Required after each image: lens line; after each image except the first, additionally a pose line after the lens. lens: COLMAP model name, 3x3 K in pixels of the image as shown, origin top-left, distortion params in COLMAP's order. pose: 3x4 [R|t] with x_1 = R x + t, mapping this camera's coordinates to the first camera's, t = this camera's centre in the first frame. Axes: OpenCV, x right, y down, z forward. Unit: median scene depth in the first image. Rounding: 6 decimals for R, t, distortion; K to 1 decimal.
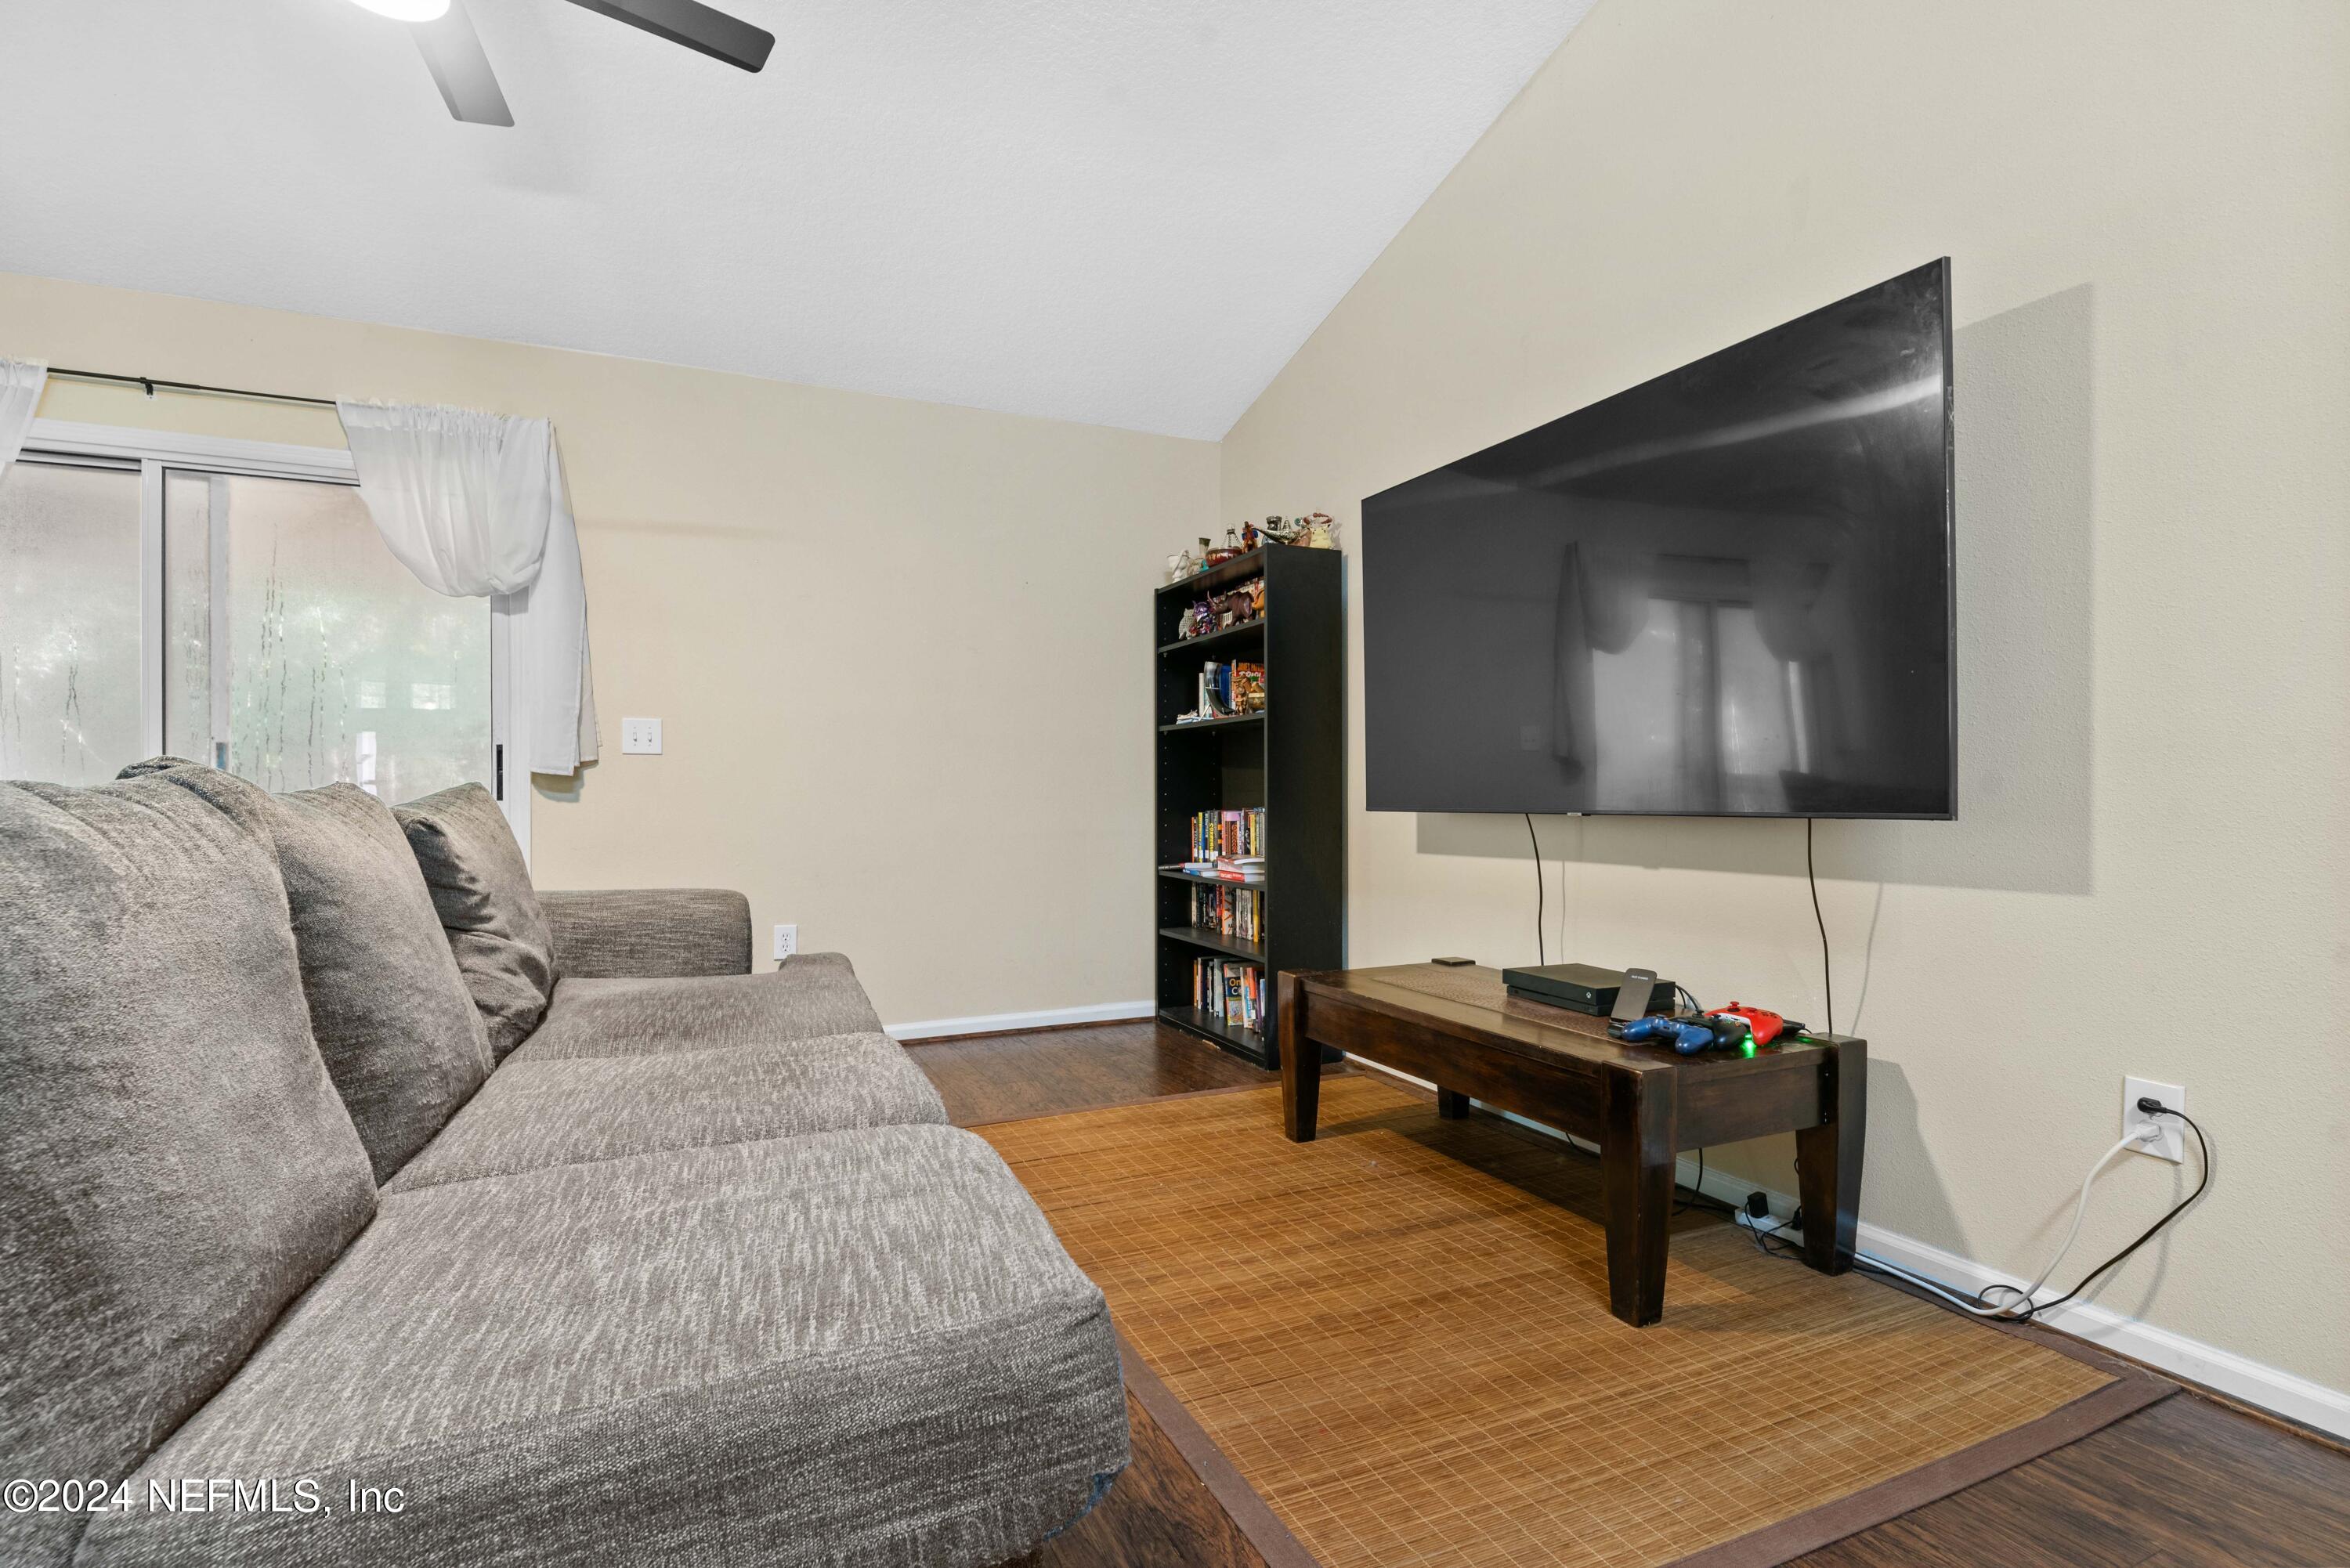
lens RADIAL K [[1126.4, 0, 1159.1], [0, 1126.4, 789.1], [0, 0, 1]] dist [0.005388, -0.001551]
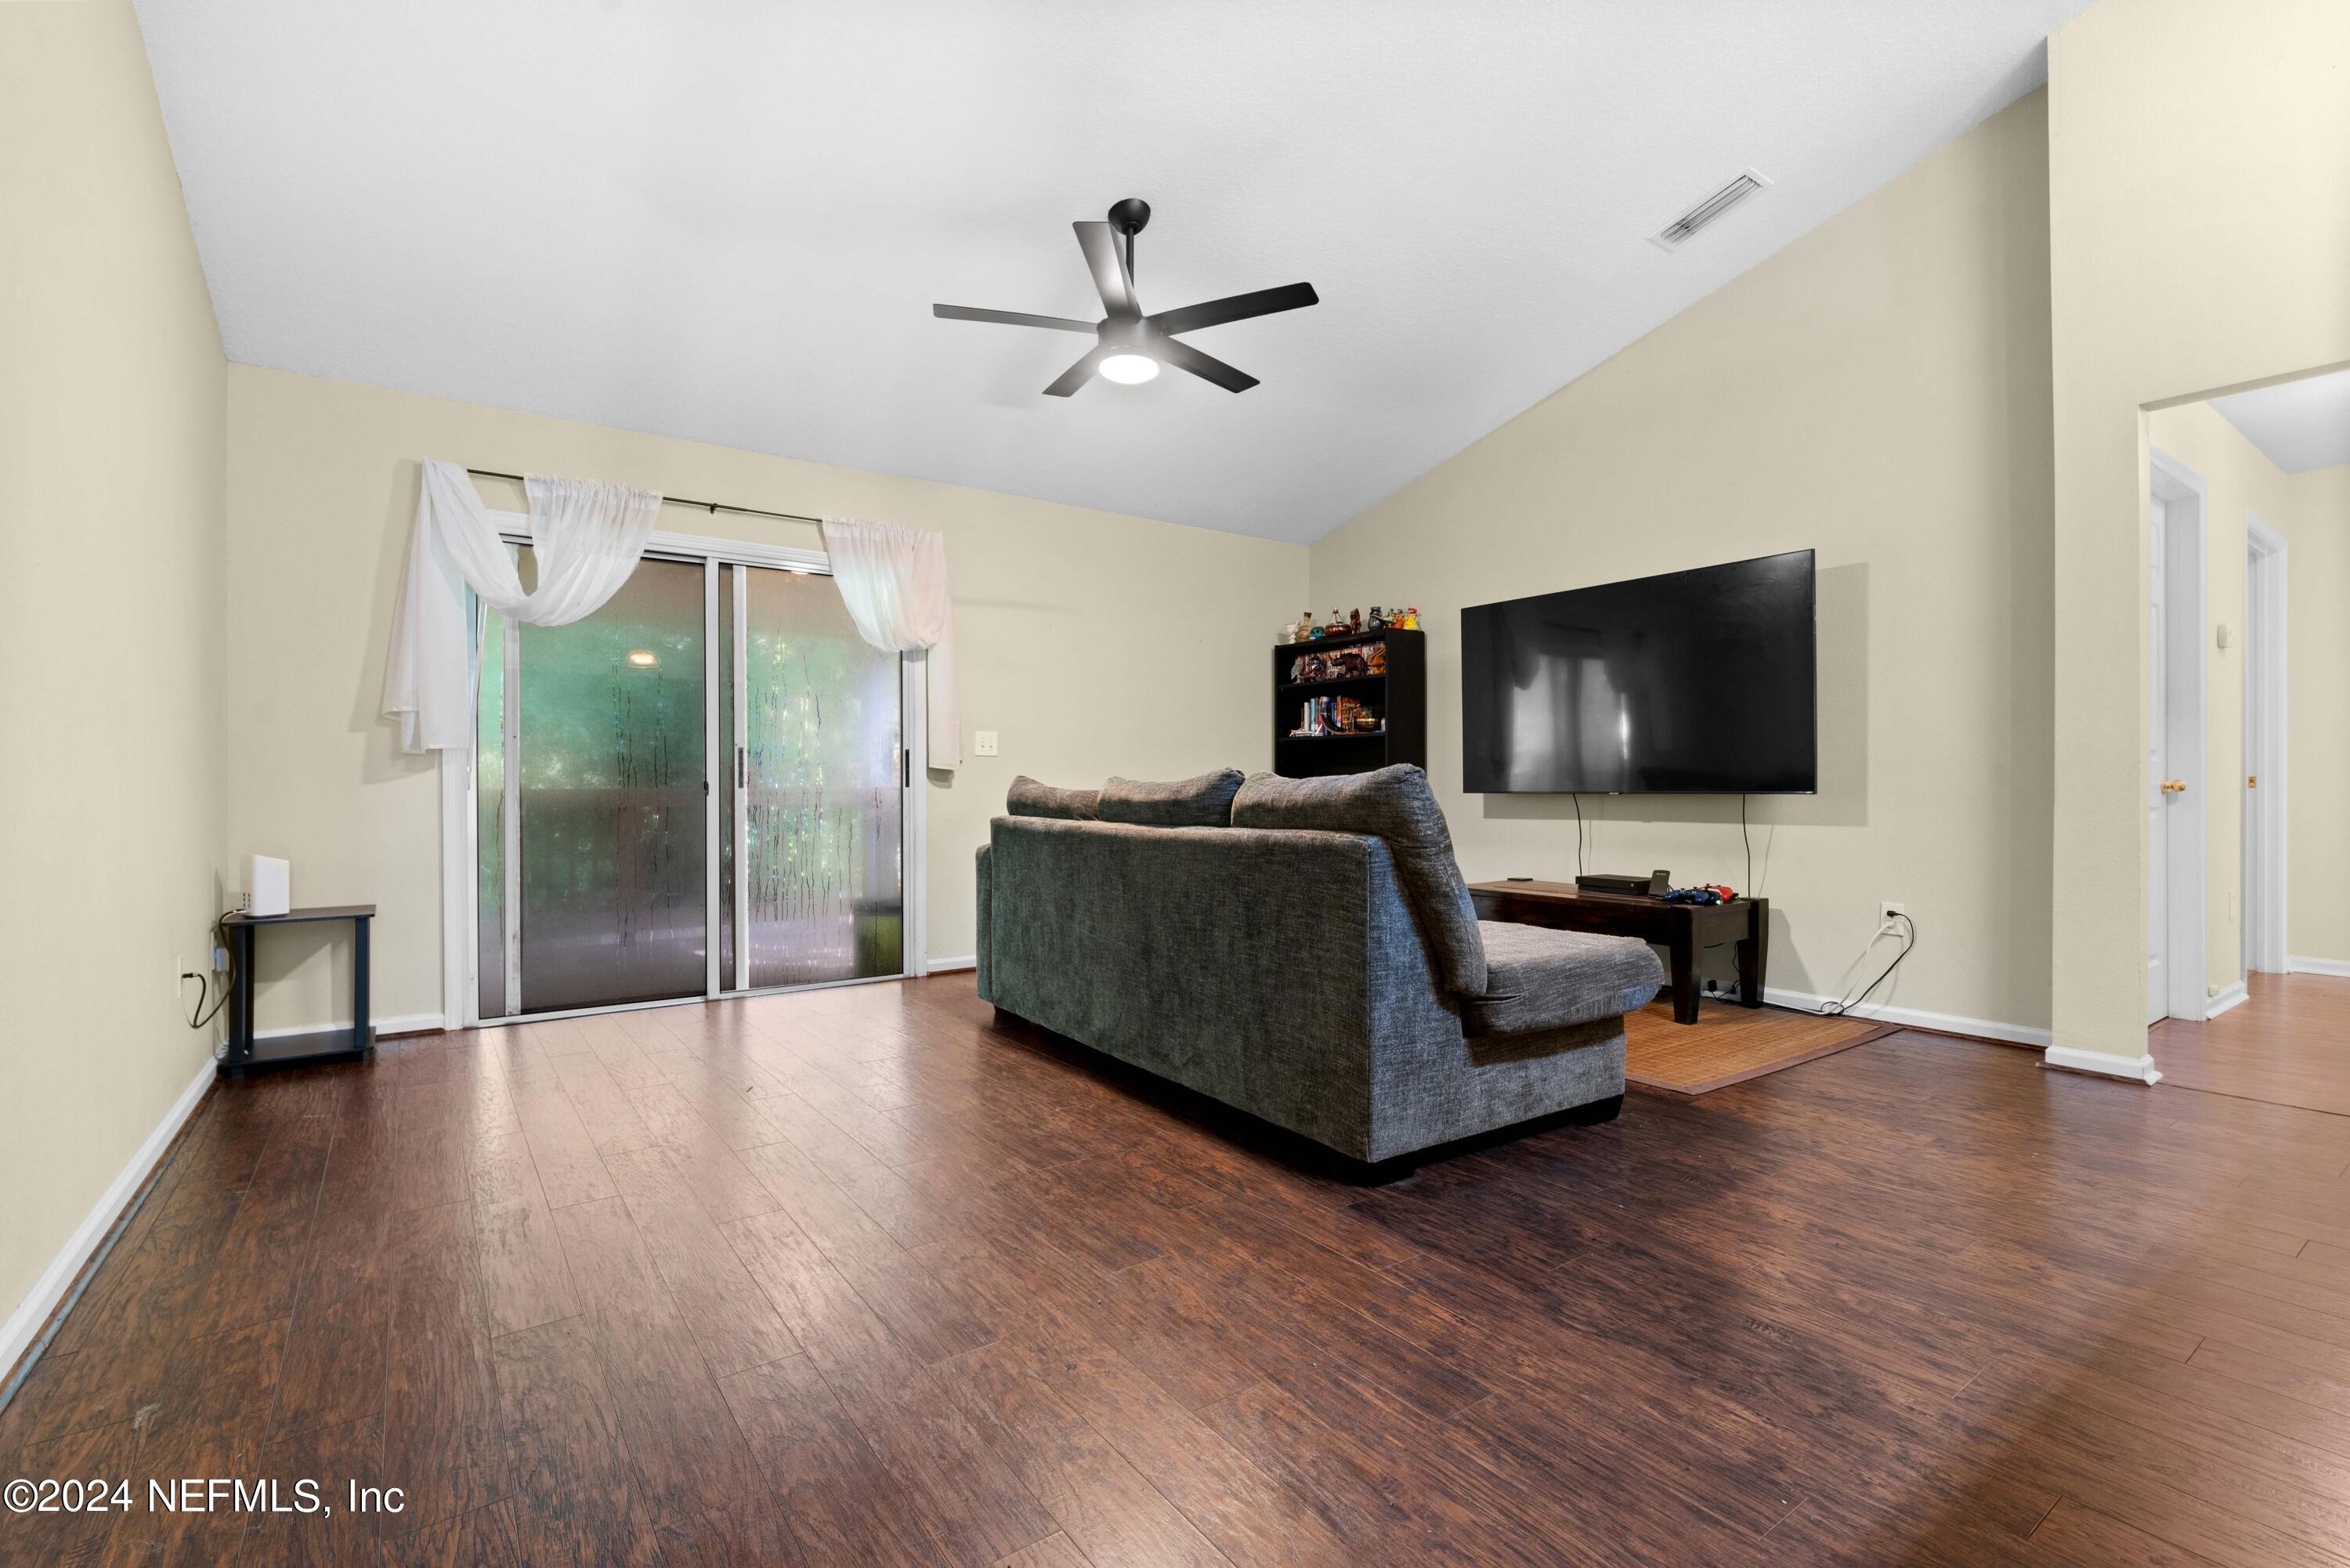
lens RADIAL K [[1040.3, 0, 1179.2], [0, 1040.3, 776.6], [0, 0, 1]] dist [-0.004735, 0.000645]
pose [[0.982460, 0.003476, 0.186443, -0.509275], [-0.003008, 0.999992, -0.002792, 0.000783], [-0.186451, 0.002182, 0.982462, -0.440258]]
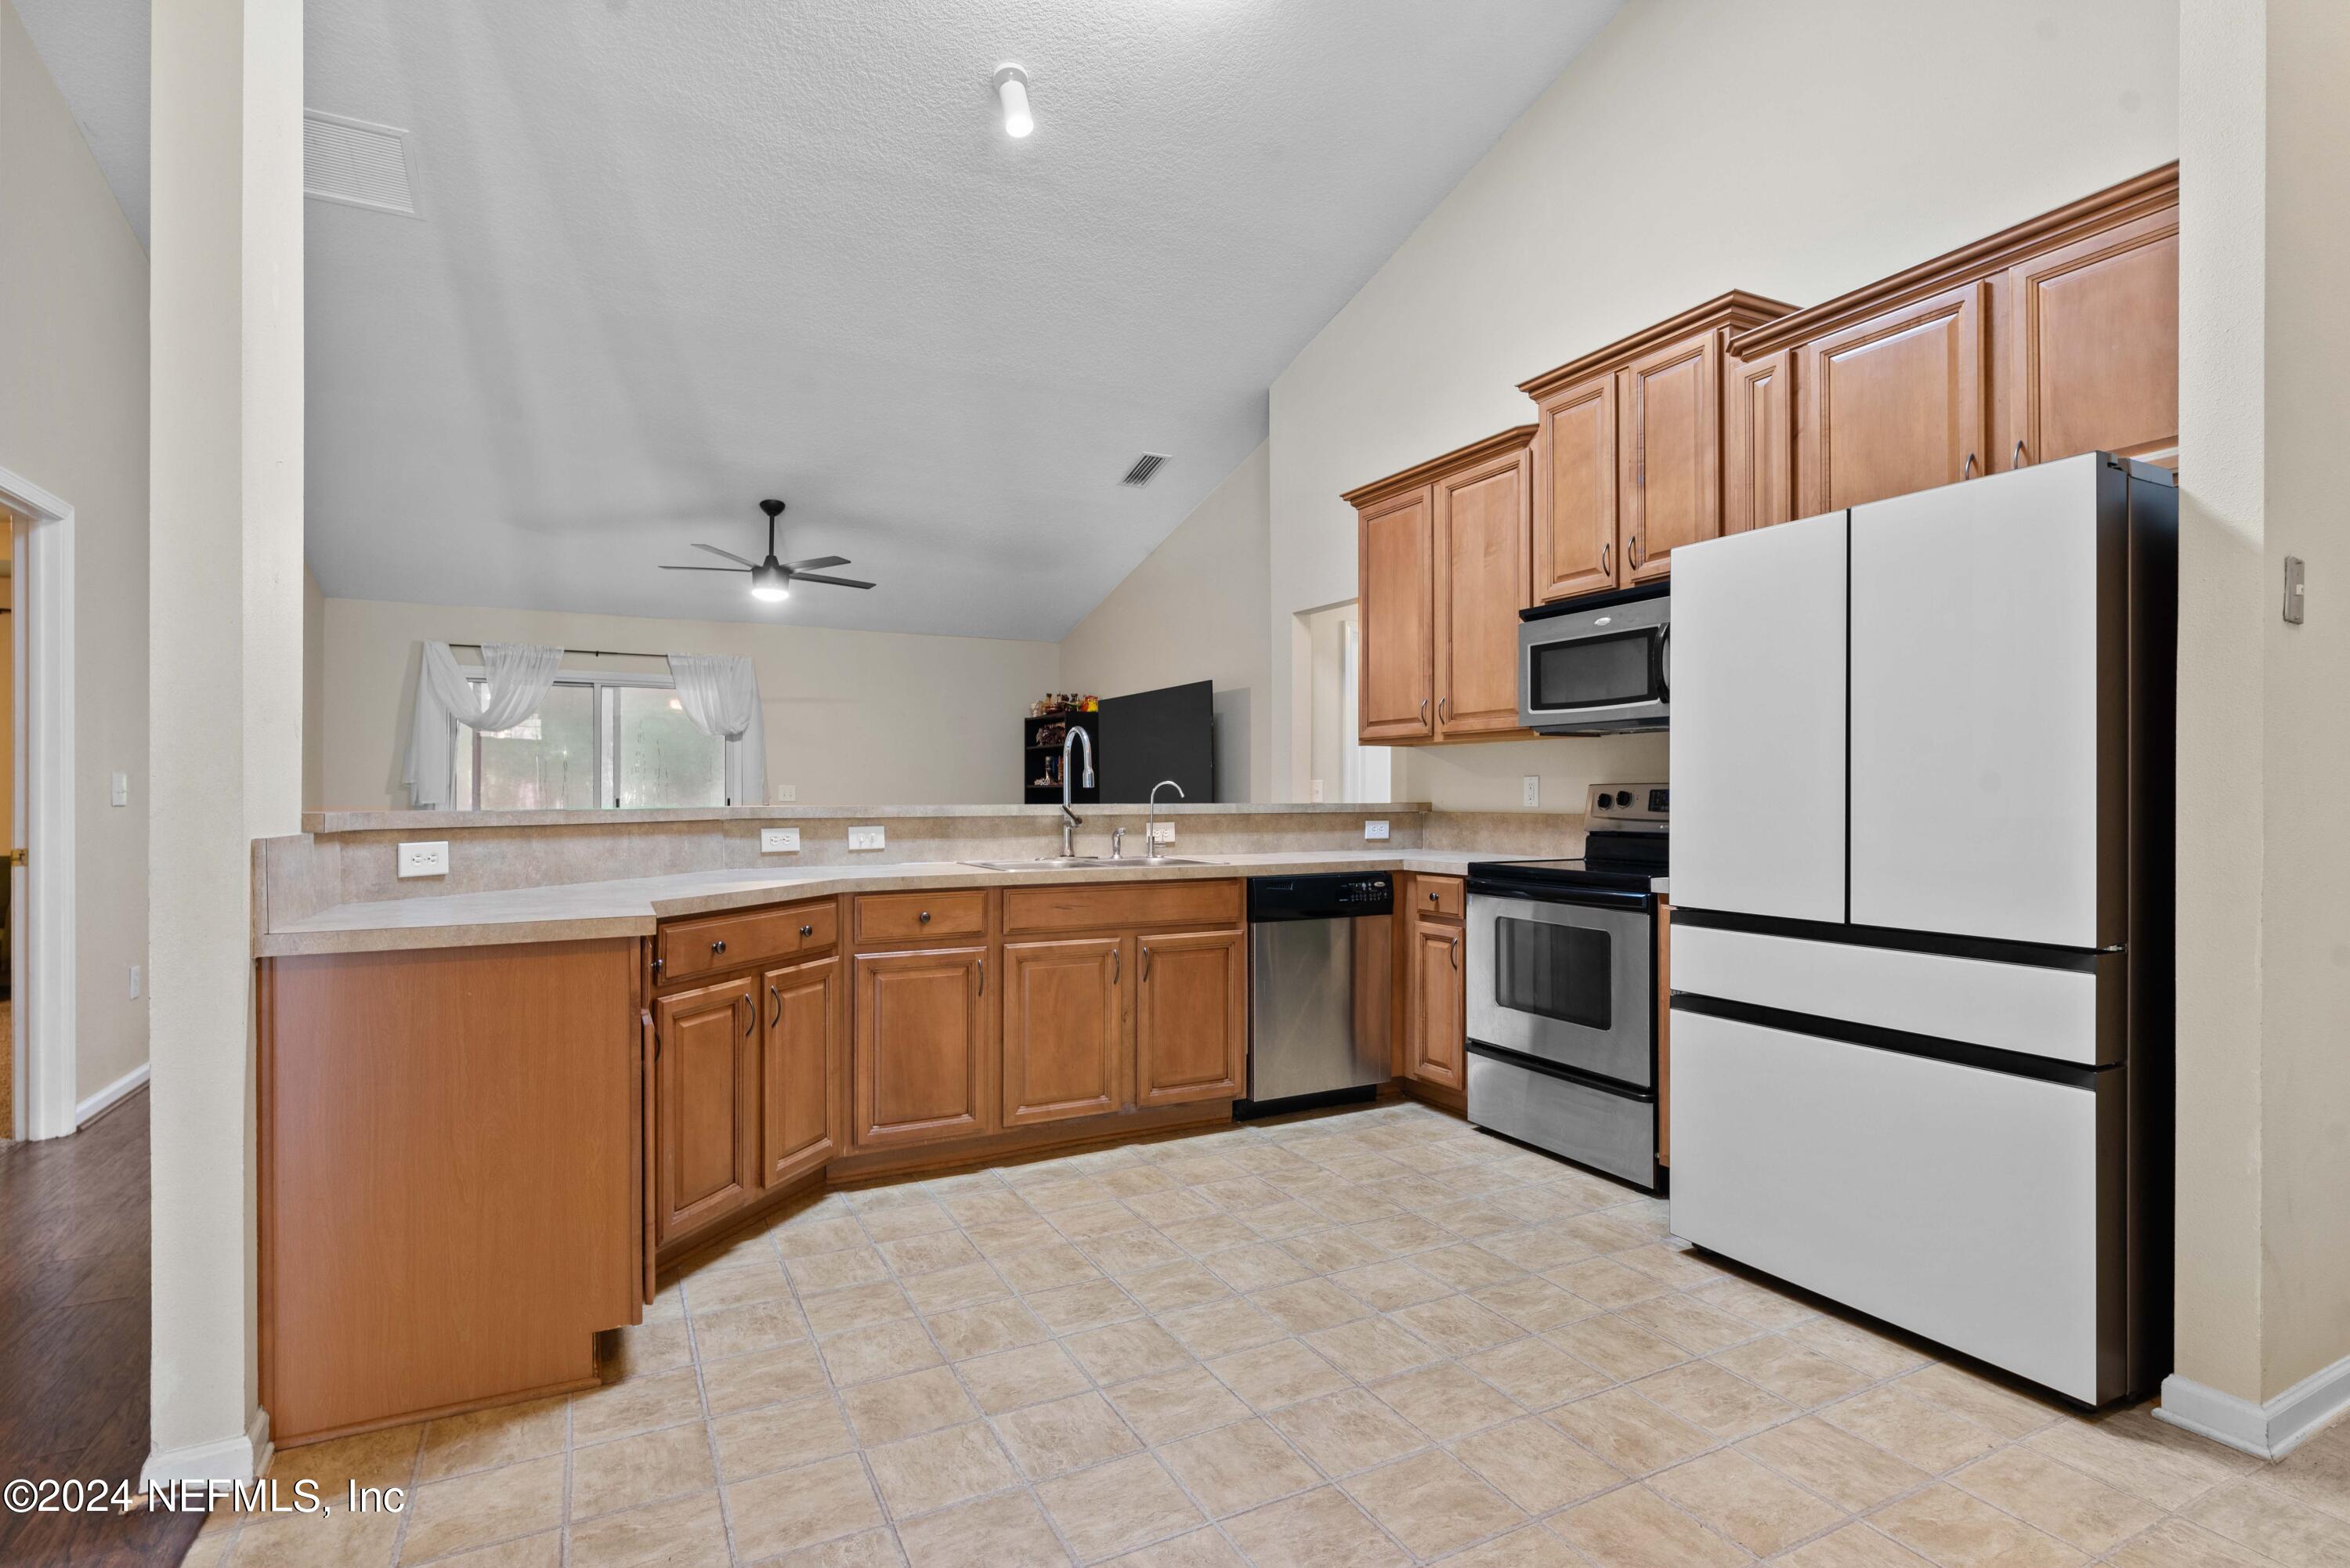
lens RADIAL K [[1126.4, 0, 1163.6], [0, 1126.4, 791.7], [0, 0, 1]] dist [0.005388, -0.001551]
pose [[0.999523, 0.007869, 0.029858, 0.248773], [-0.007946, 0.999965, 0.002444, -0.067652], [-0.029838, -0.002680, 0.999551, -1.396202]]
